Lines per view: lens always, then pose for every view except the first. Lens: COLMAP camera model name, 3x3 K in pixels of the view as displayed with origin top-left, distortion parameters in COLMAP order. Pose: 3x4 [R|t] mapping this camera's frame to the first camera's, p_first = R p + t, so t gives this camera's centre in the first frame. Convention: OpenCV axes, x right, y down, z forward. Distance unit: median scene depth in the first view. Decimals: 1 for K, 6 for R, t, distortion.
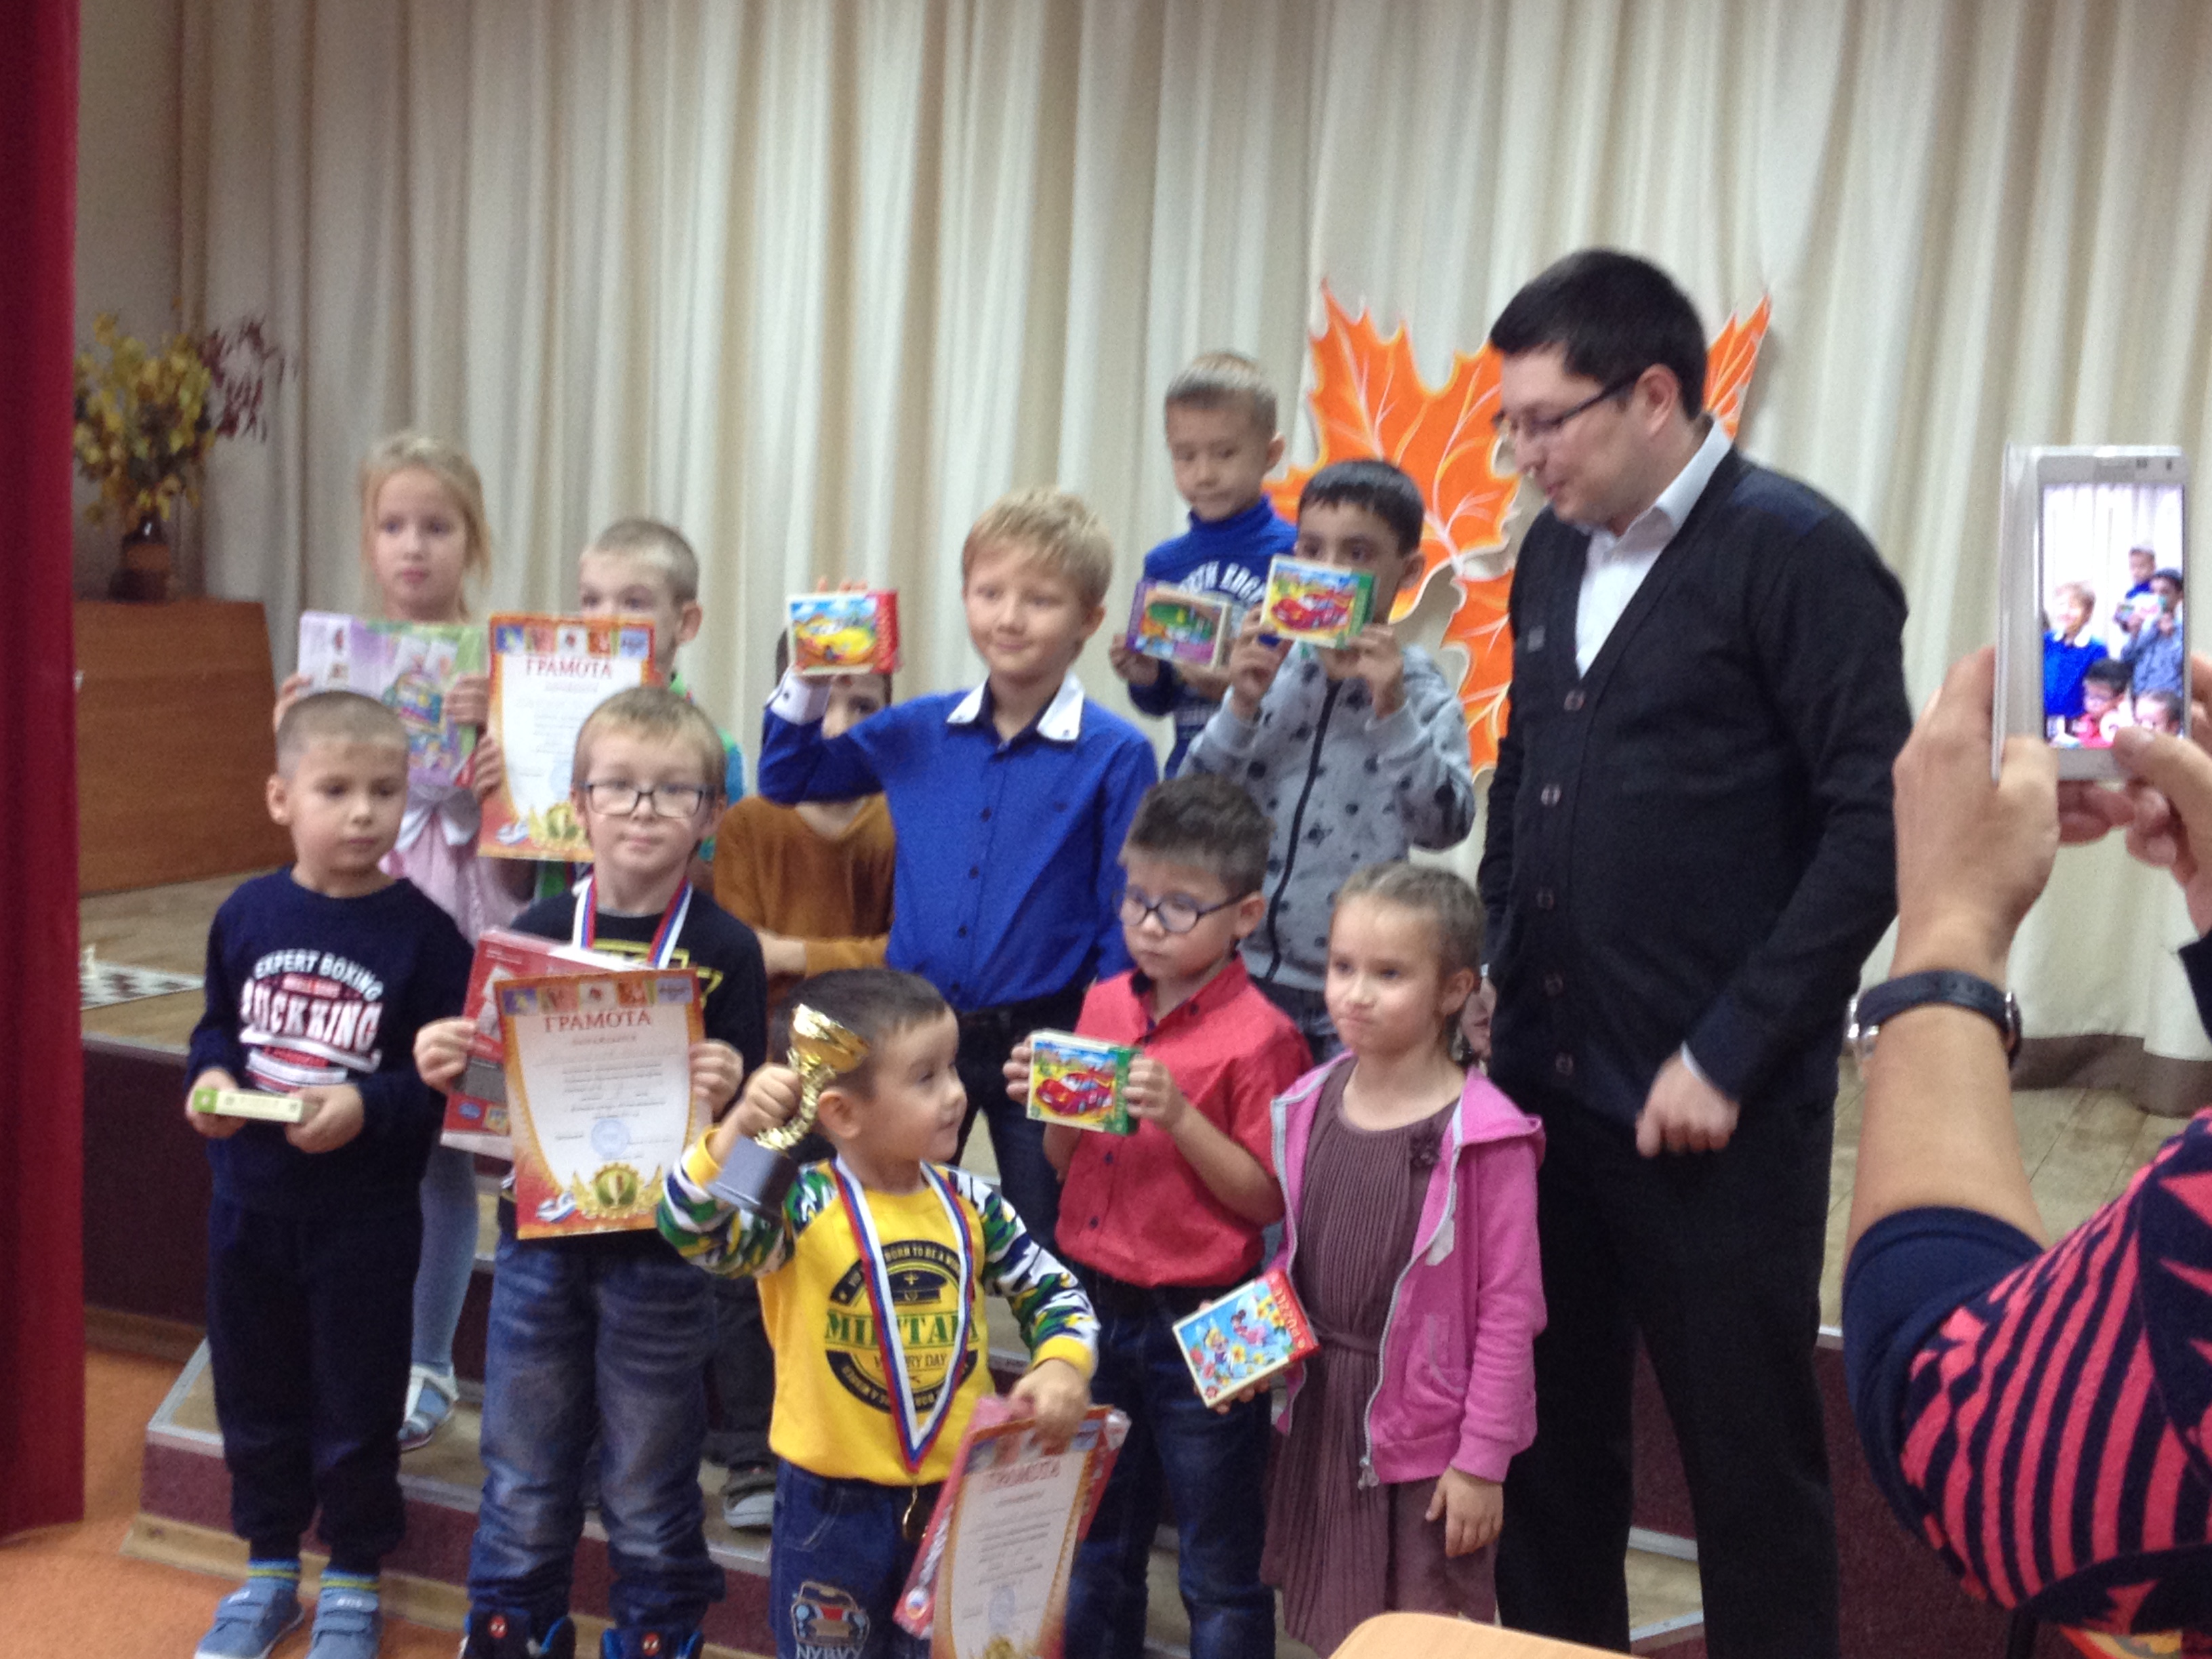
lens RADIAL K [[3353.5, 0, 1106.0], [0, 3353.5, 829.5], [0, 0, 1]] dist [0.006165, 0.030681]
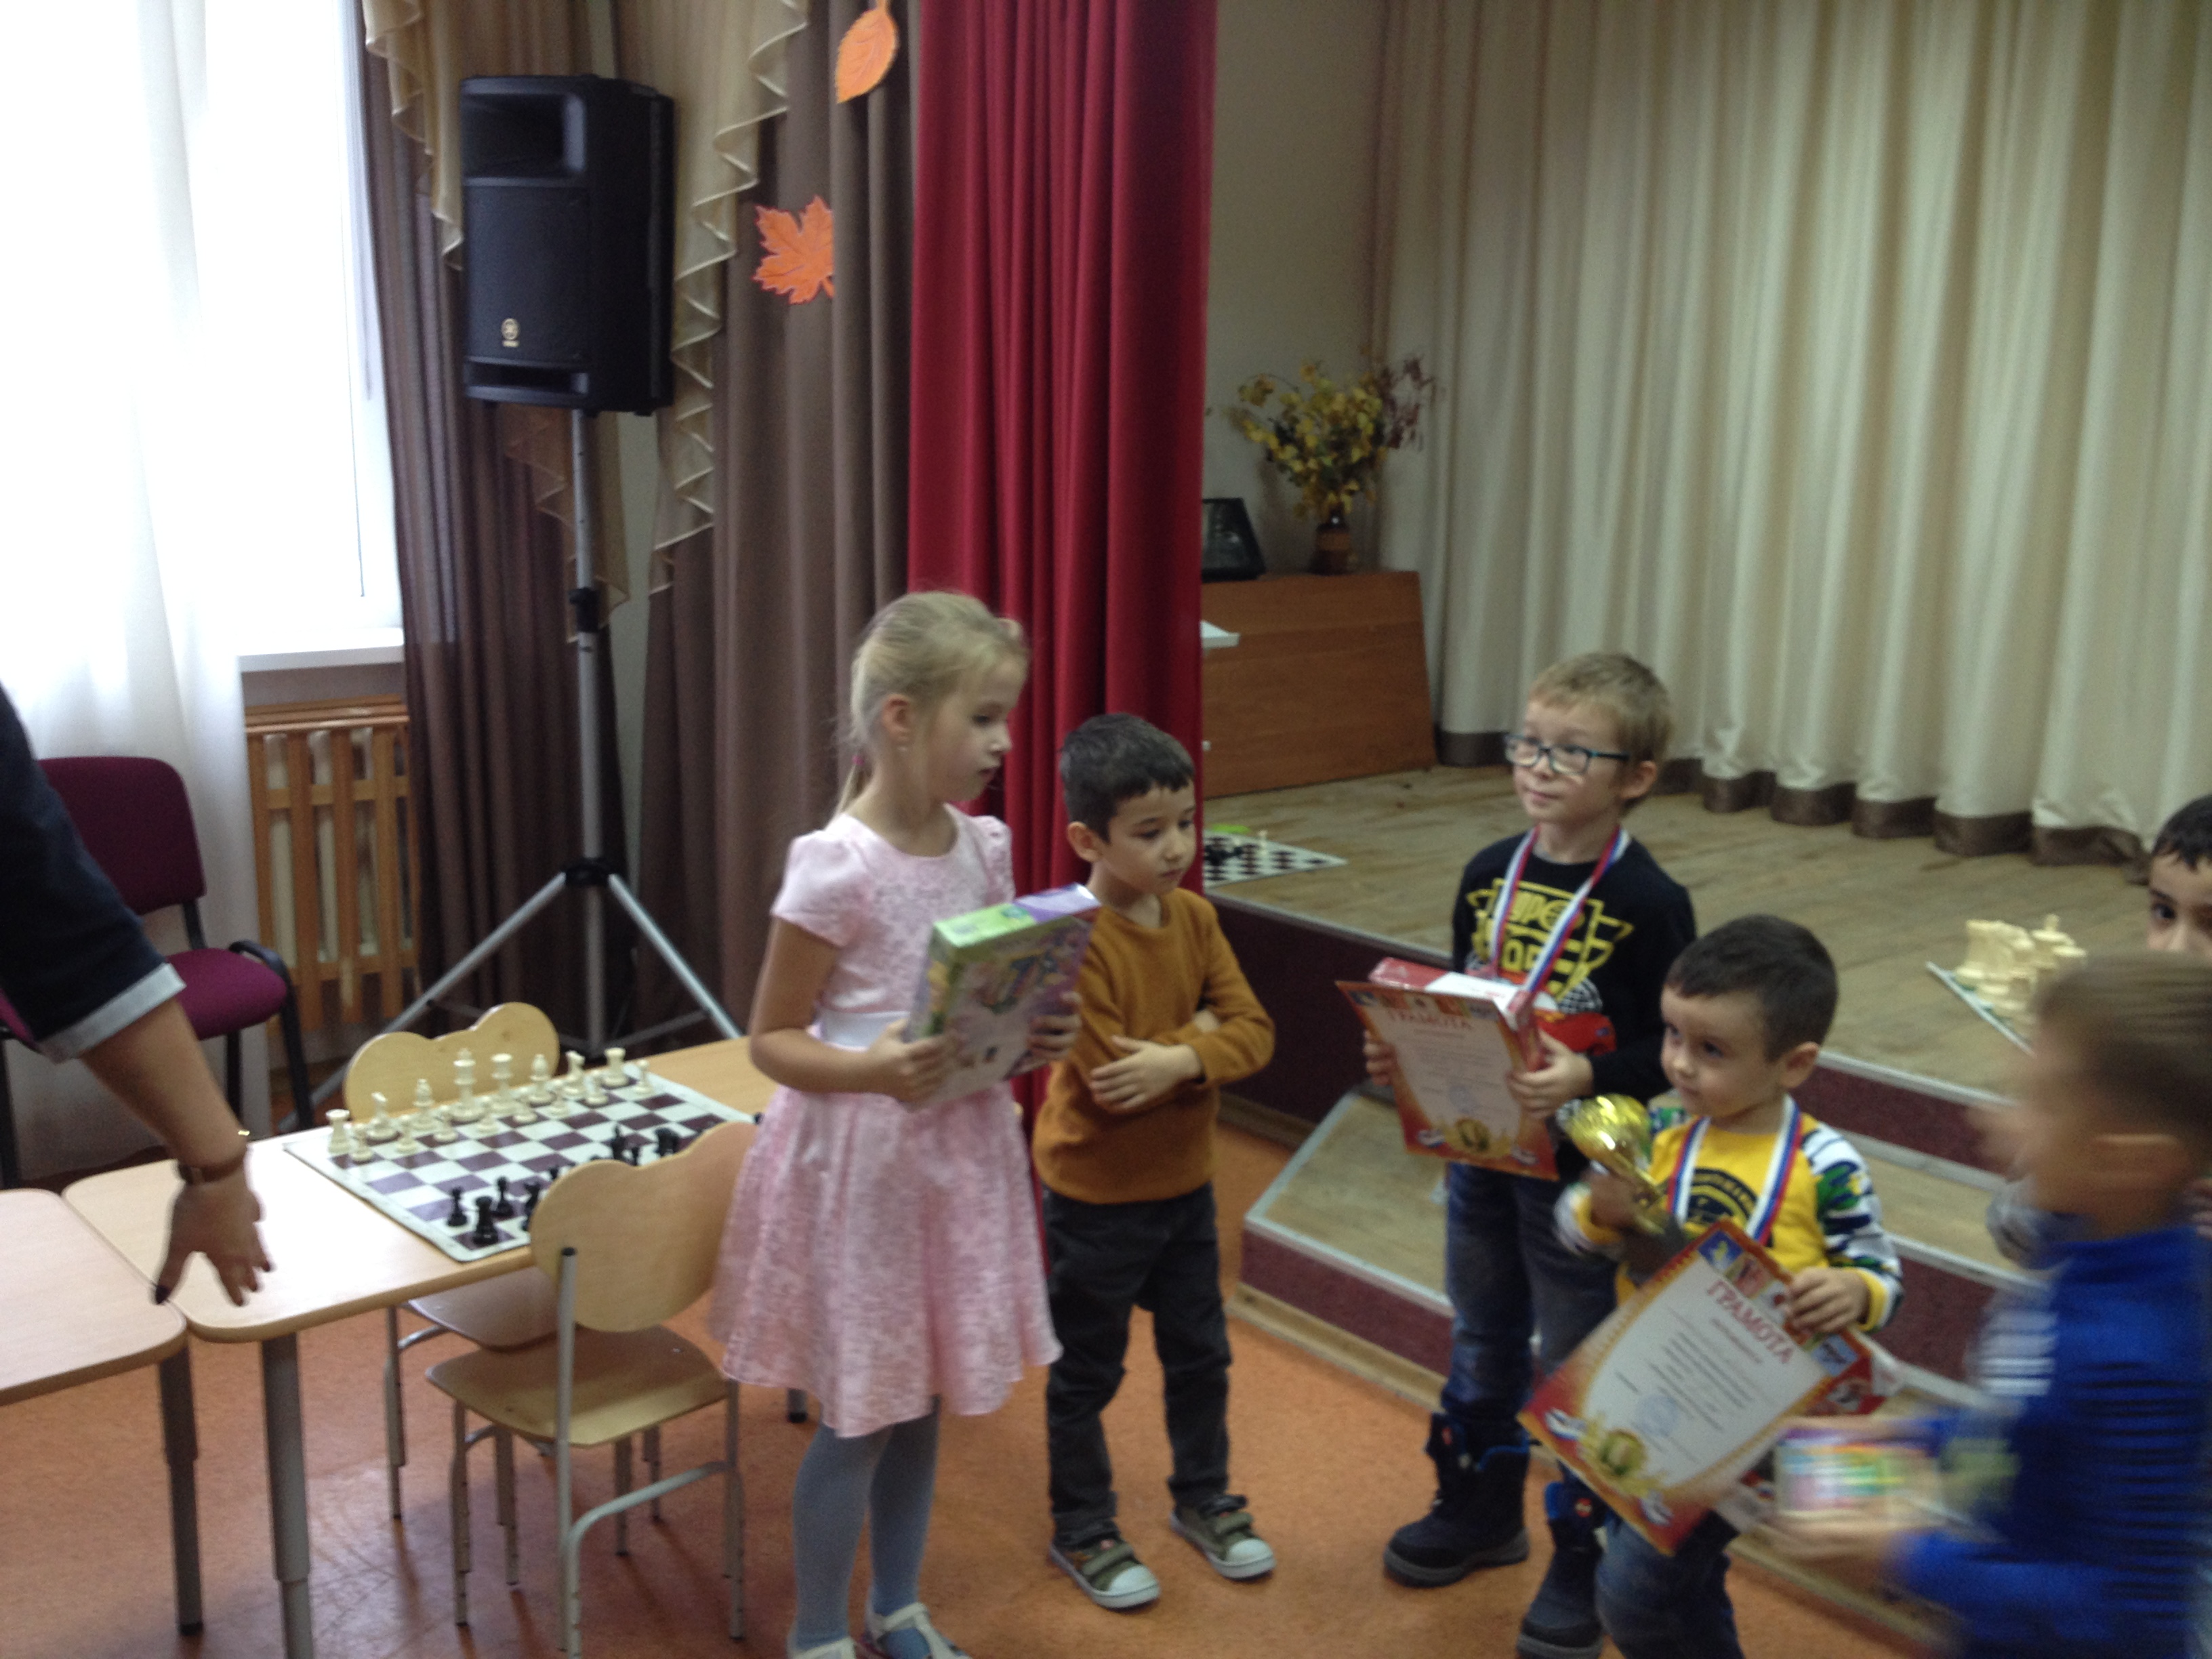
lens RADIAL K [[2072.3, 0, 1106.0], [0, 2072.3, 829.5], [0, 0, 1]] dist [0.103697, -0.212129]
pose [[0.892389, 0.032079, -0.450126, 0.015634], [-0.006993, 0.998333, 0.057284, -0.011739], [0.451214, -0.047972, 0.891126, 0.199347]]
